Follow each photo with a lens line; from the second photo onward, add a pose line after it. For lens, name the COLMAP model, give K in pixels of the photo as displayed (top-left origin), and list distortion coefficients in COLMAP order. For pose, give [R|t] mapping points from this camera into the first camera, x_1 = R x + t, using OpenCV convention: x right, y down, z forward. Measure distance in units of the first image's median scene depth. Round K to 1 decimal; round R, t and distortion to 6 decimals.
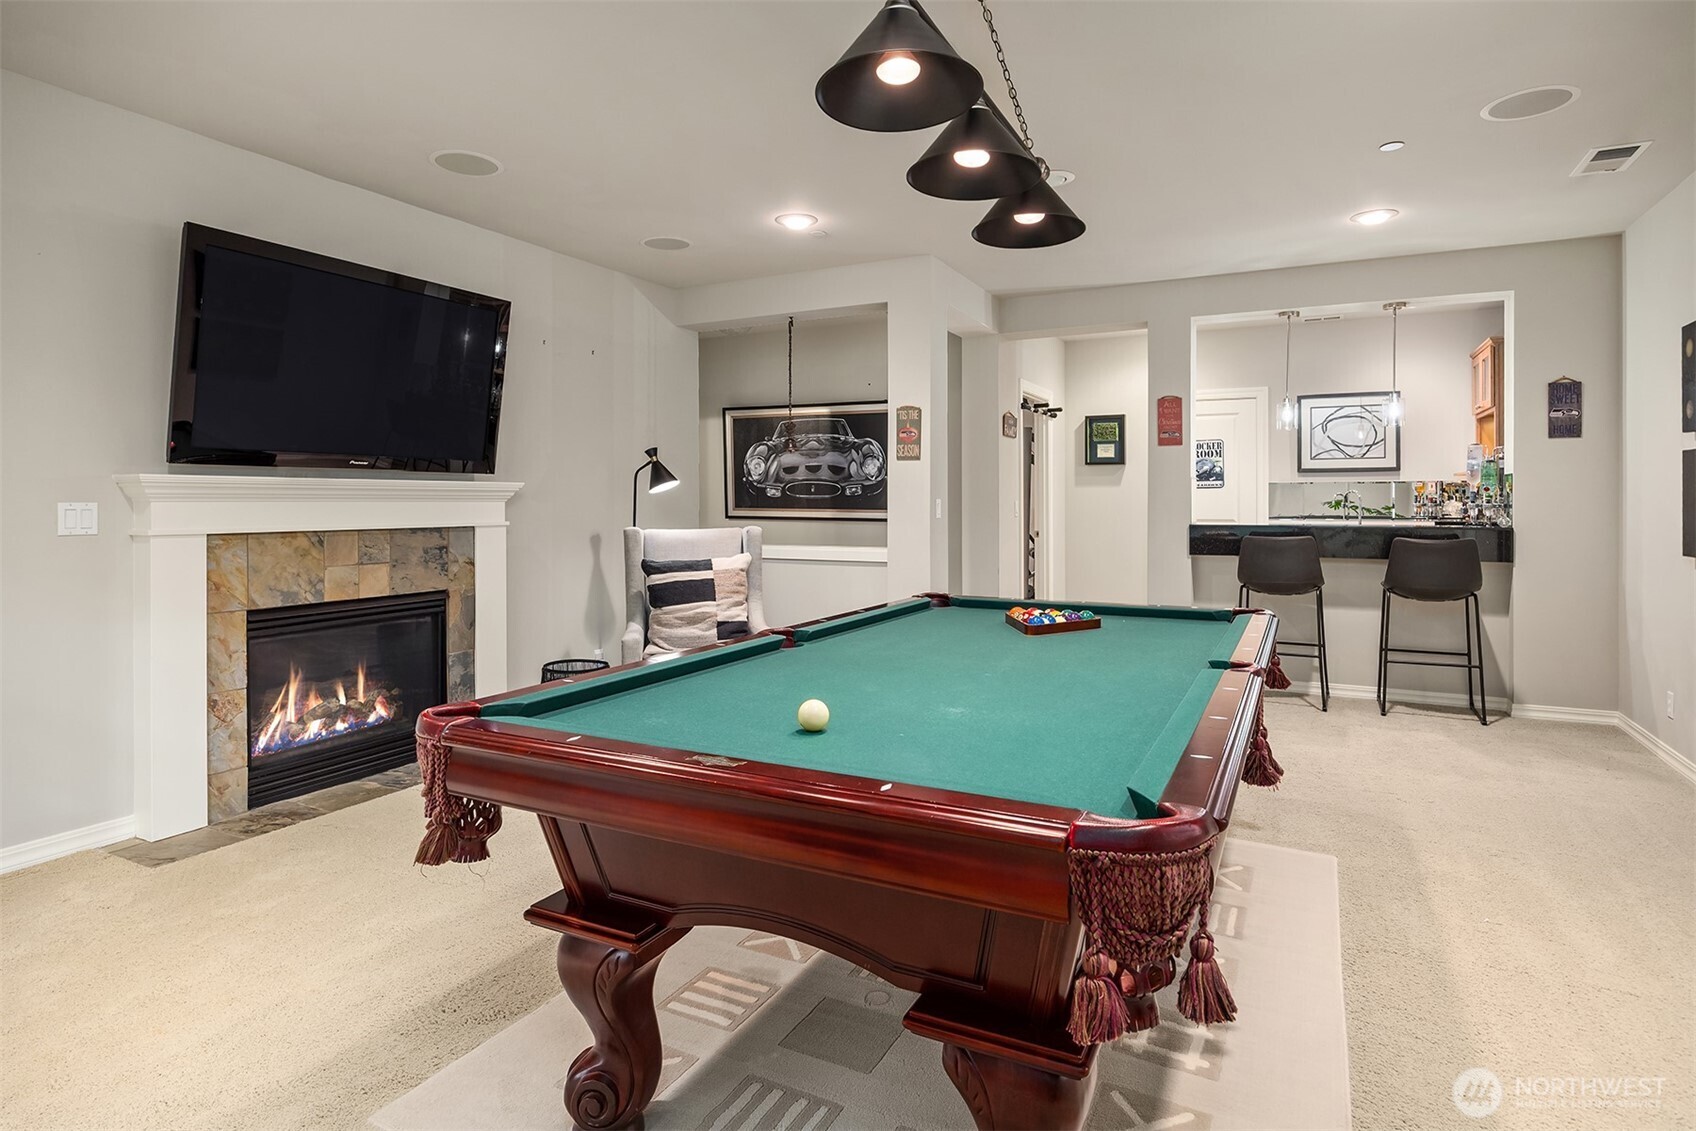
lens RADIAL K [[918.1, 0, 856.7], [0, 918.1, 497.5], [0, 0, 1]] dist [0.008095, 0.000543]
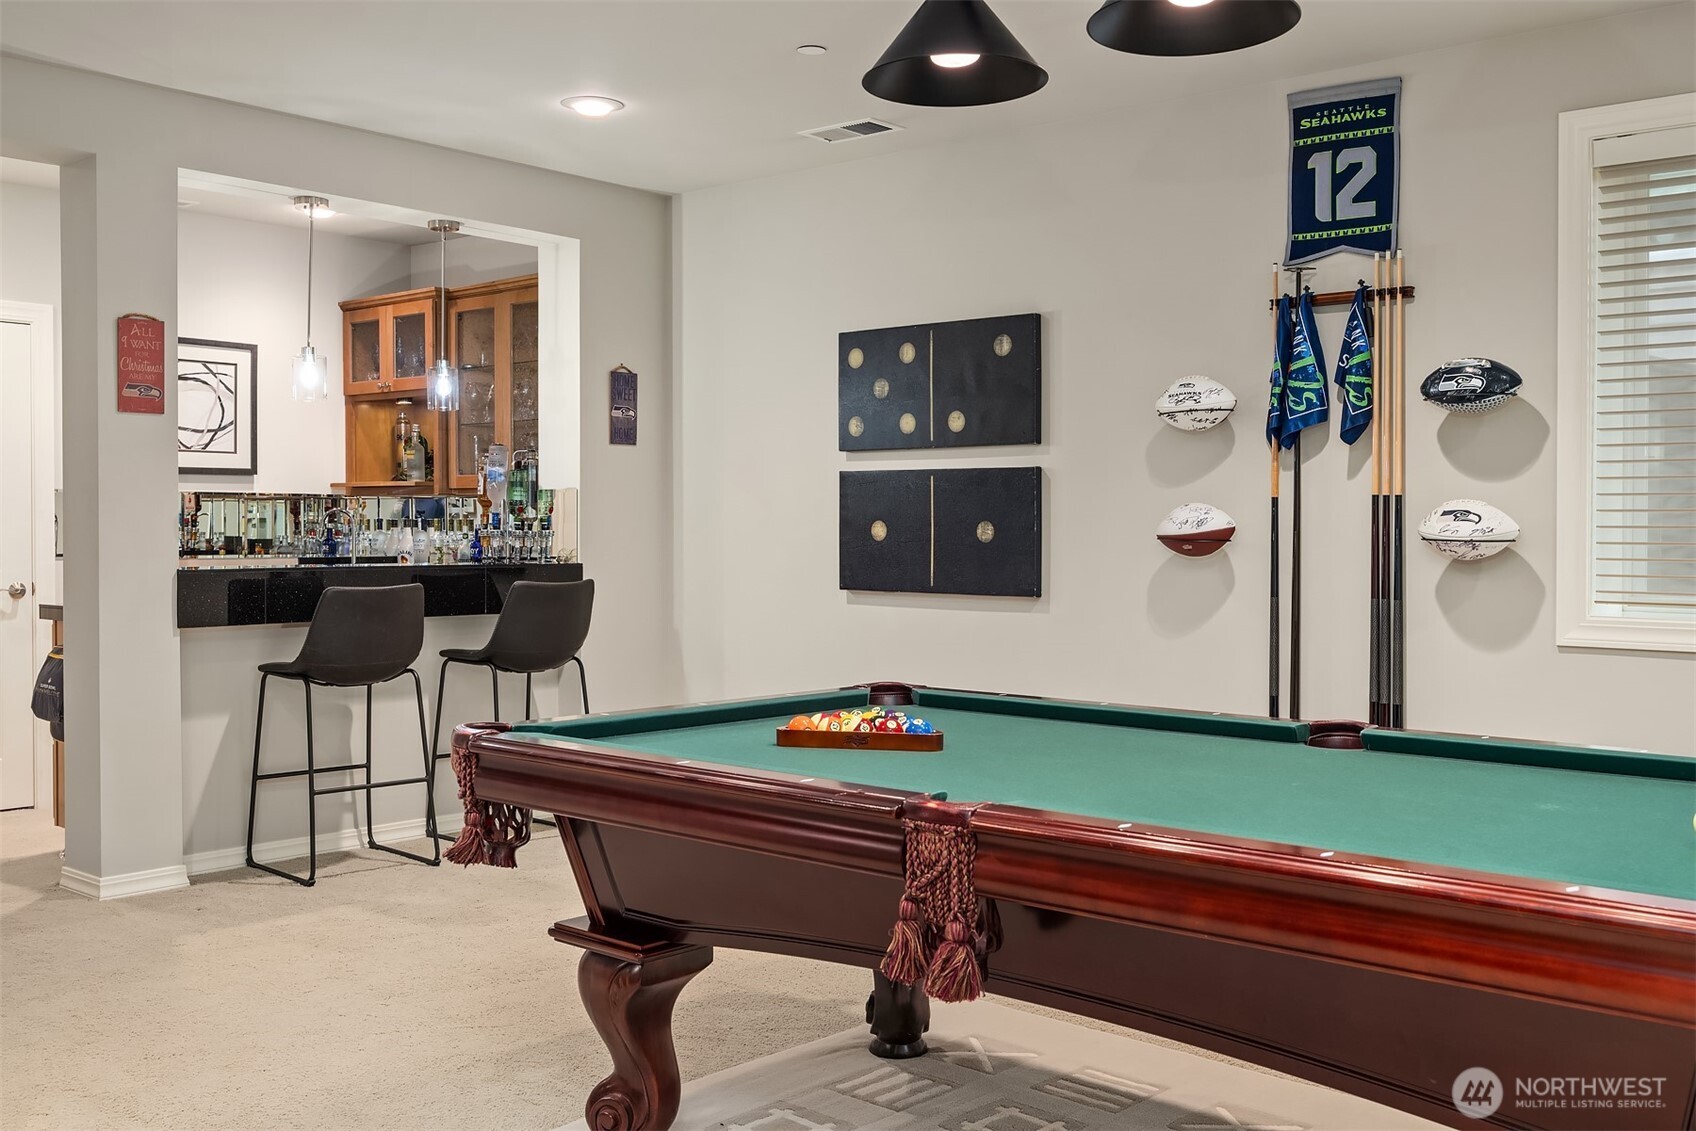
lens RADIAL K [[1637.1, 0, 865.2], [0, 1637.1, 560.9], [0, 0, 1]] dist [0.010049, 0.000000]
pose [[0.255756, -0.017681, 0.966580, -0.434182], [-0.009807, 0.999734, 0.020883, 0.001450], [-0.966692, -0.014820, 0.255514, 0.392348]]
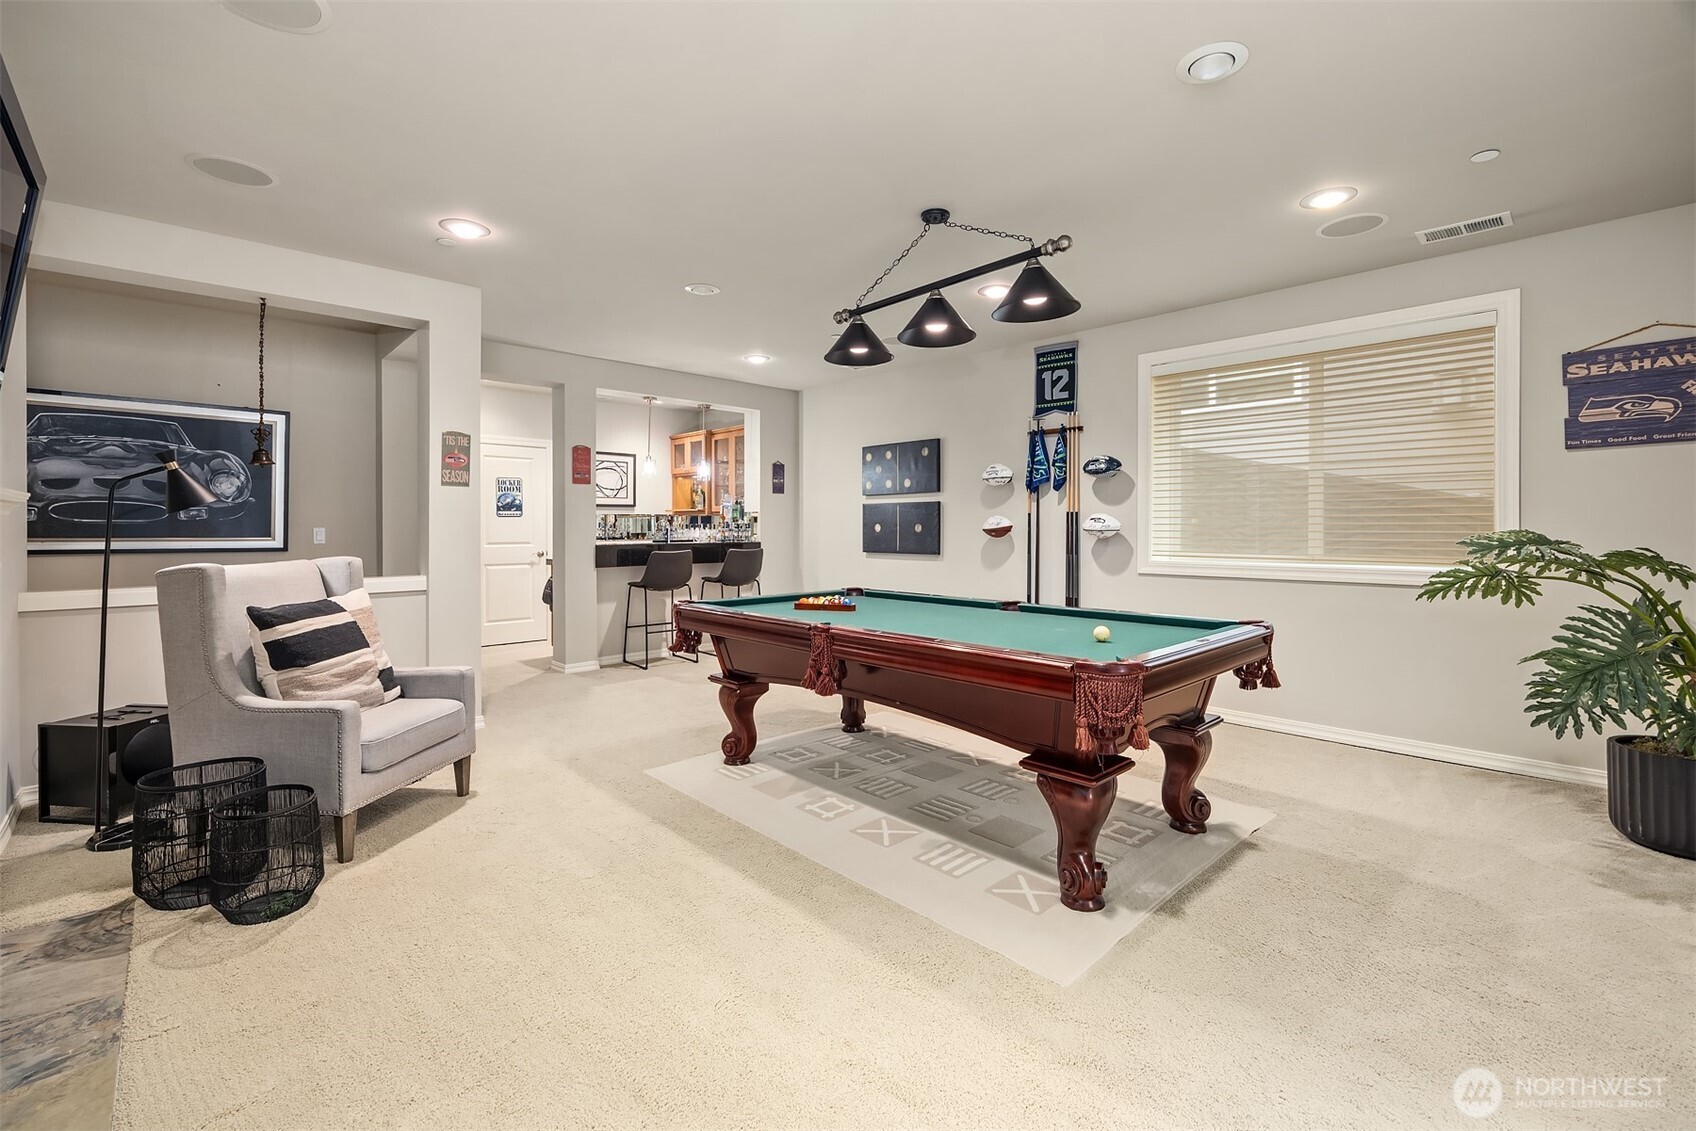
lens RADIAL K [[731.1, 0, 868.7], [0, 731.1, 534.6], [0, 0, 1]] dist [0.008075, 0.000032]
pose [[0.334068, -0.009737, 0.942499, -0.500802], [-0.003297, 0.999928, 0.011499, 0.001317], [-0.942543, -0.006948, 0.334012, 0.281482]]
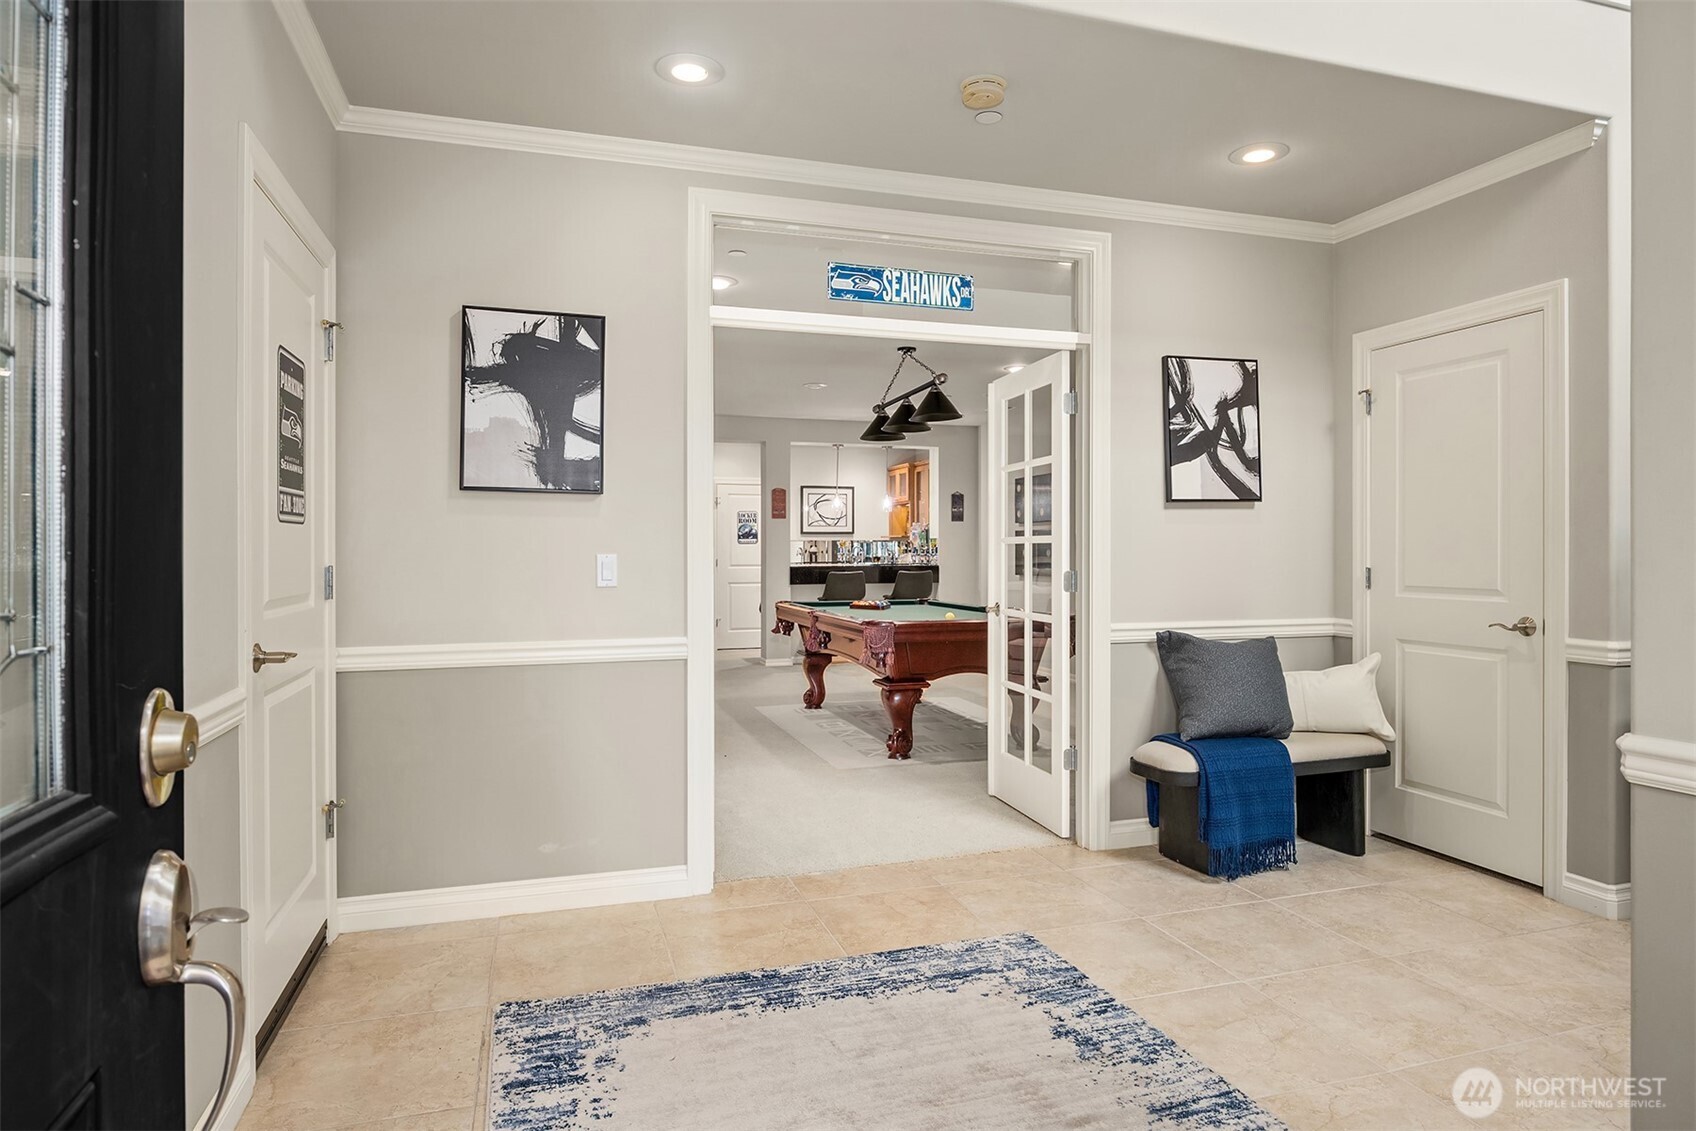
lens RADIAL K [[1011.1, 0, 859.1], [0, 1011.1, 555.7], [0, 0, 1]] dist [0.000889, 0.000007]
pose [[0.718643, -0.003258, 0.695372, -0.819382], [-0.002413, 0.999971, 0.007179, -0.003611], [-0.695375, -0.006837, 0.718614, -0.397460]]
